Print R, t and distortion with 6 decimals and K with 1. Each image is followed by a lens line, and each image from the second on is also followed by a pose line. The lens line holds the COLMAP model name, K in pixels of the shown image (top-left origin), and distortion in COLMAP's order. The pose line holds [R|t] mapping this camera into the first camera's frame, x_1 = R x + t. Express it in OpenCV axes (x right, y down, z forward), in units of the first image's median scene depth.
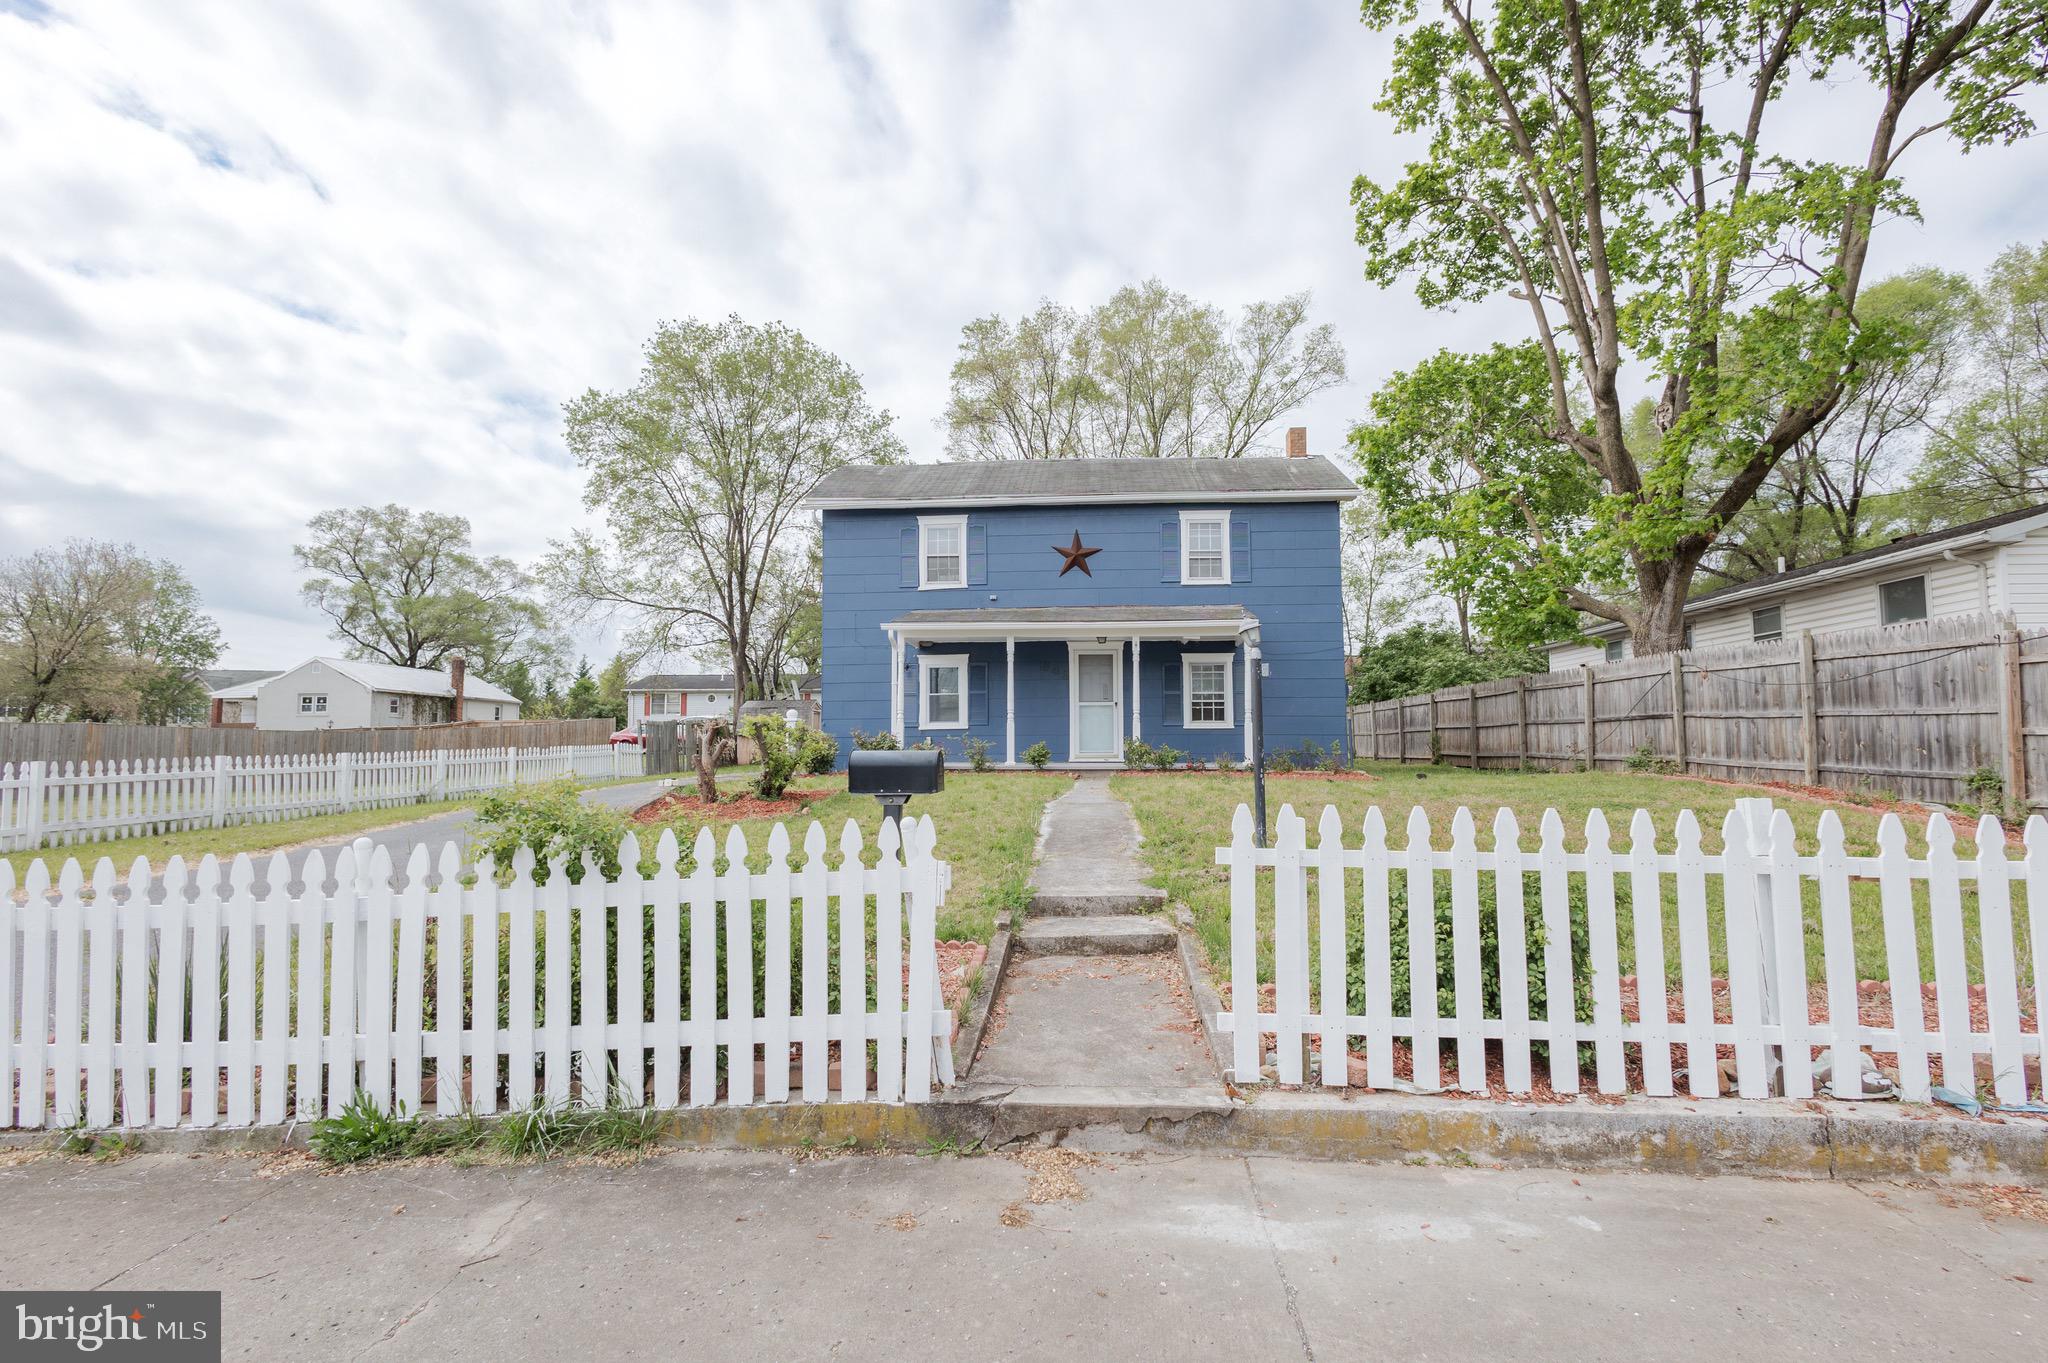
lens RADIAL K [[956.0, 0, 1044.3], [0, 956.0, 680.8], [0, 0, 1]] dist [0.025977, 0.000058]
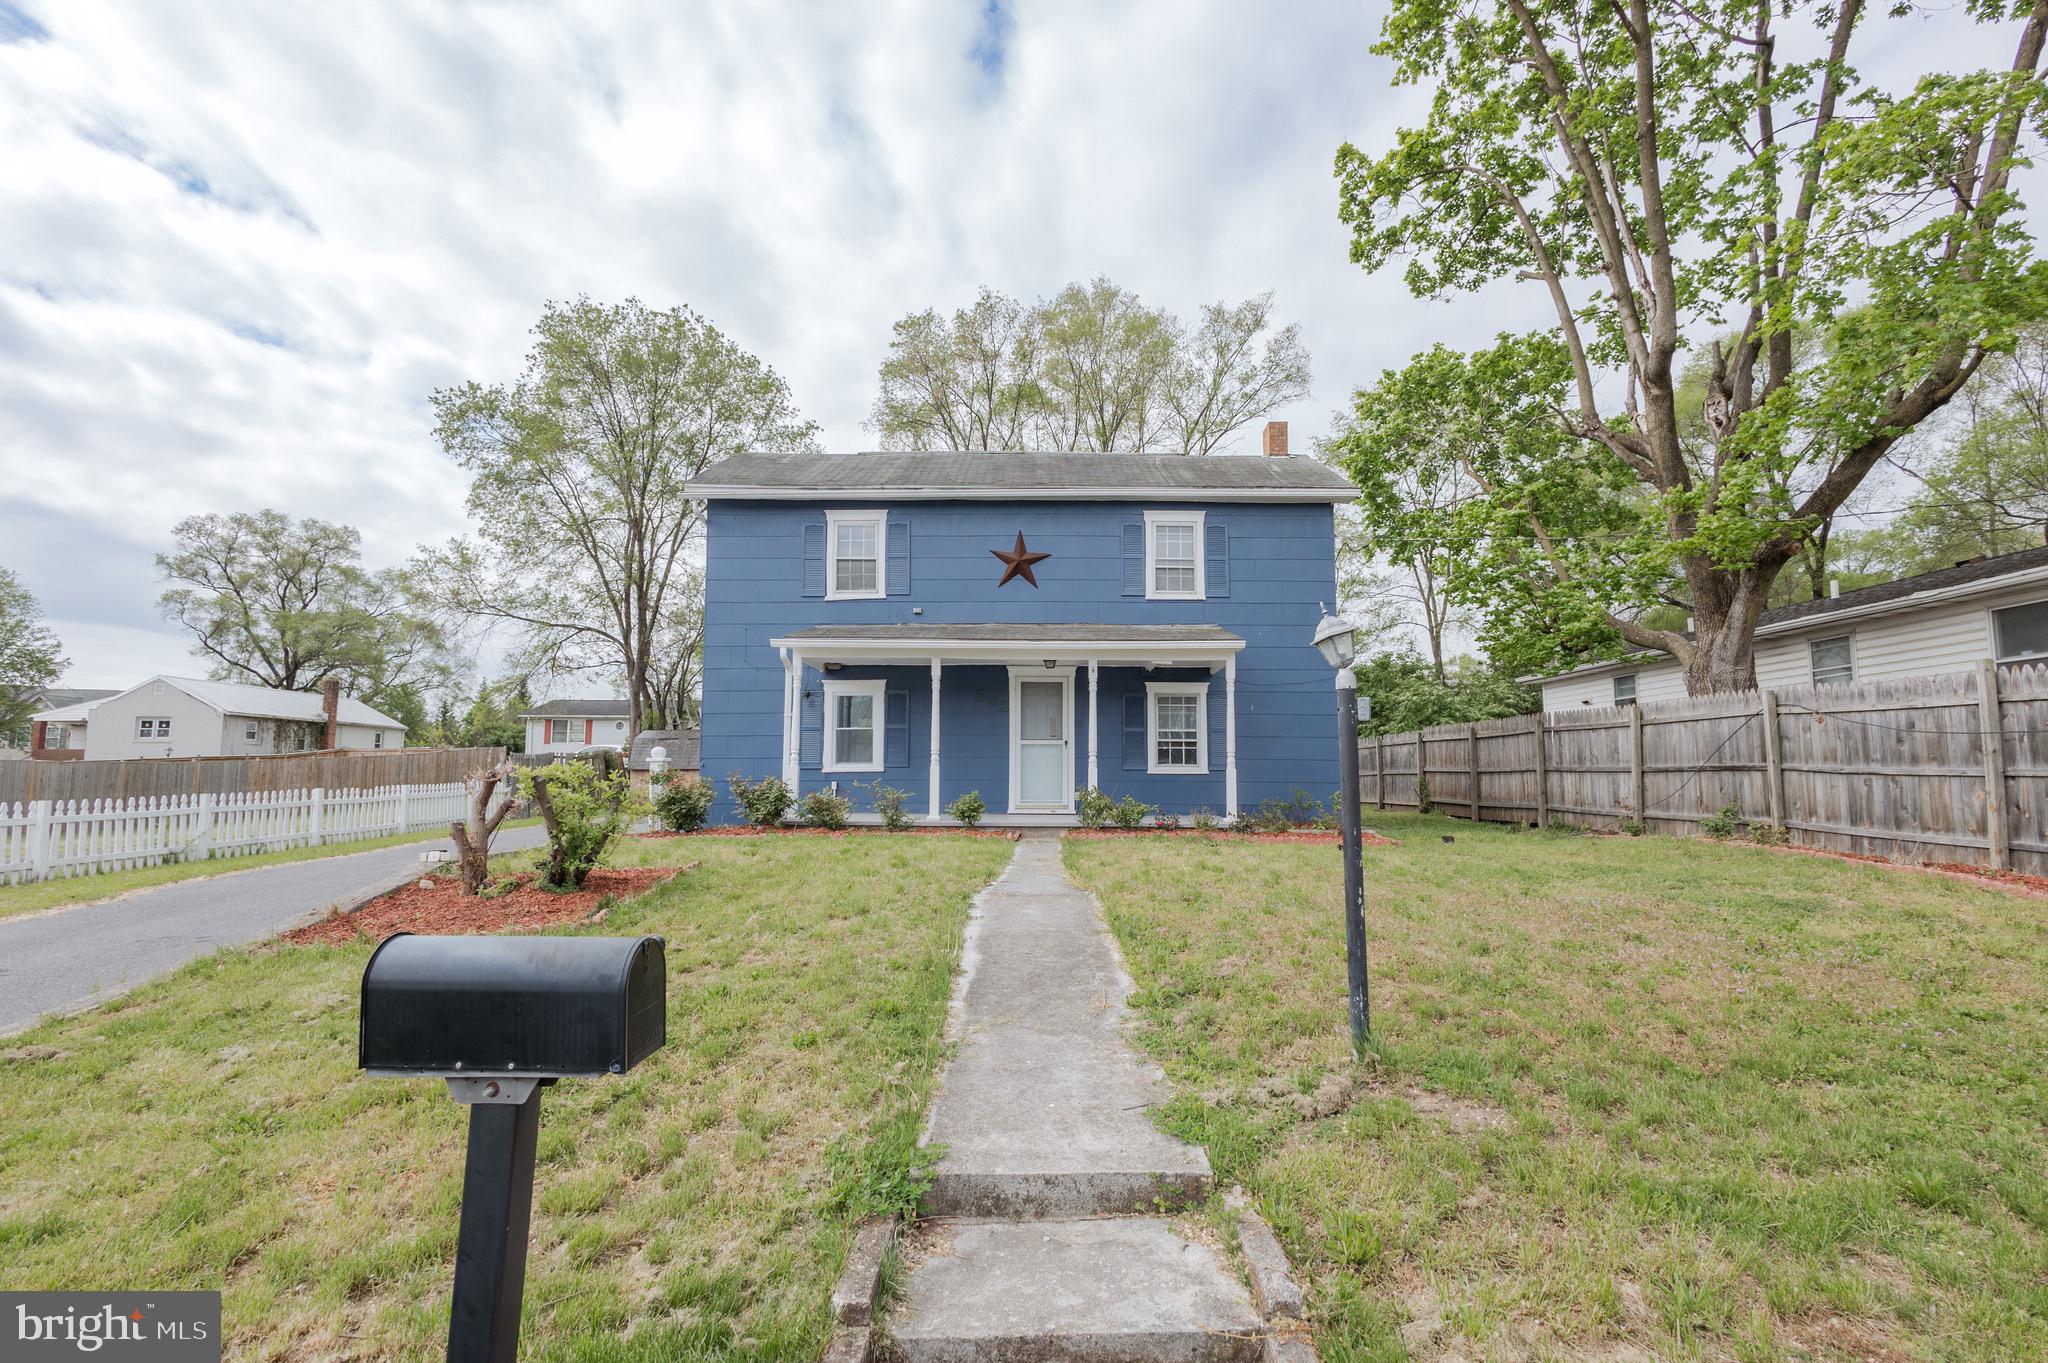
lens RADIAL K [[953.3, 0, 1037.5], [0, 953.3, 689.7], [0, 0, 1]] dist [0.019373, -0.000551]
pose [[0.998270, 0.012499, 0.057451, 0.003313], [-0.011263, 0.999699, -0.021788, -0.003336], [-0.057706, 0.021104, 0.998111, 0.181969]]
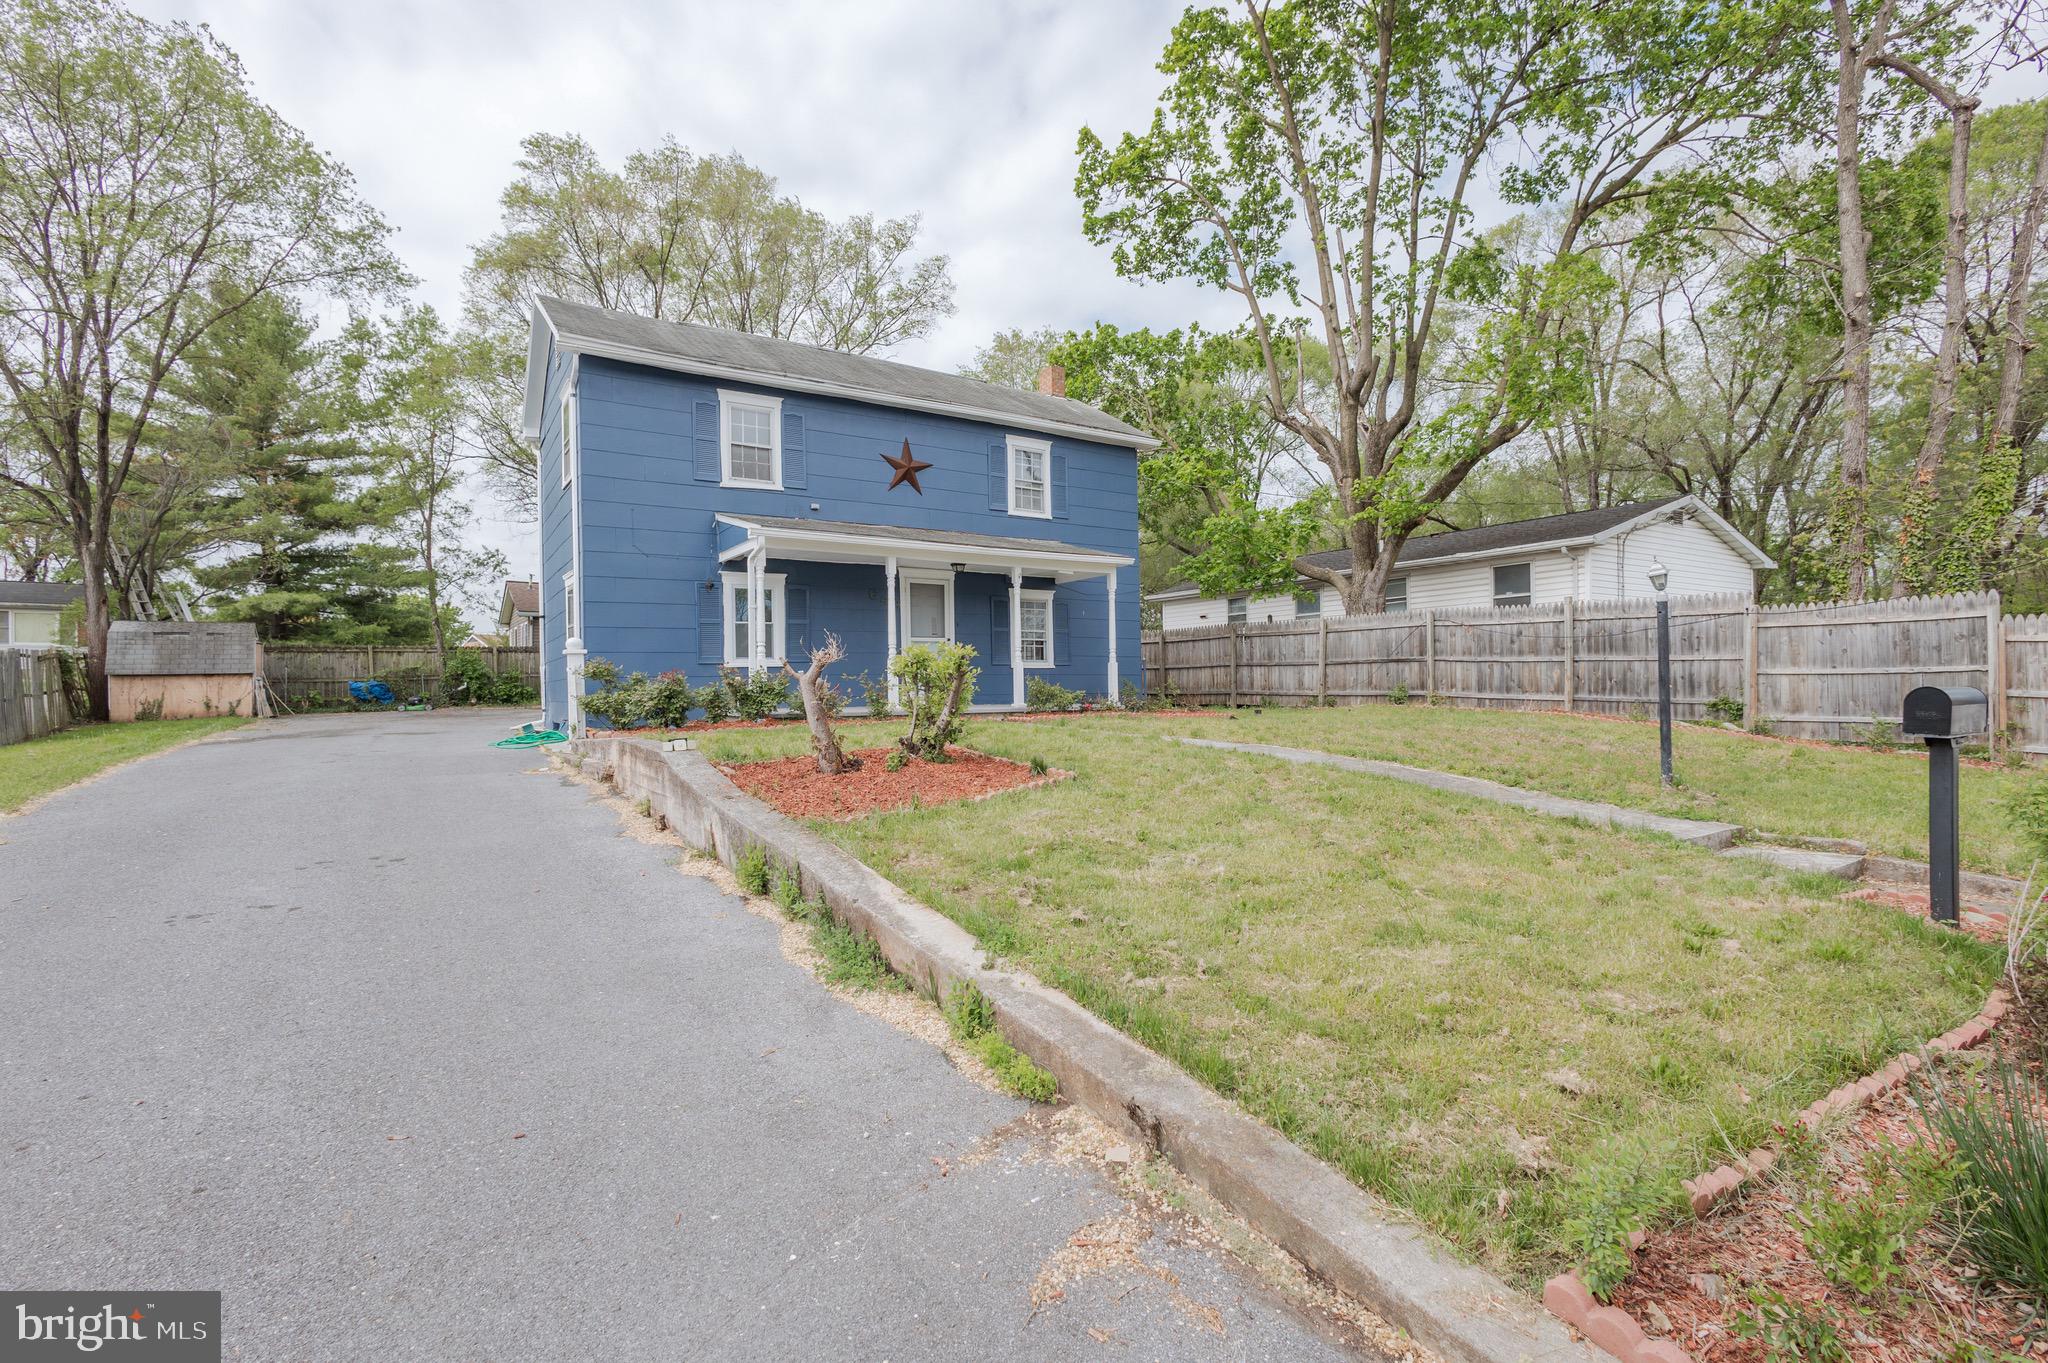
lens RADIAL K [[954.5, 0, 1028.0], [0, 954.5, 675.4], [0, 0, 1]] dist [0.023326, -0.005597]
pose [[0.803143, 0.001223, 0.595785, -0.393195], [-0.034528, 0.998413, 0.044497, 0.014278], [-0.594785, -0.056309, 0.801910, 0.227489]]
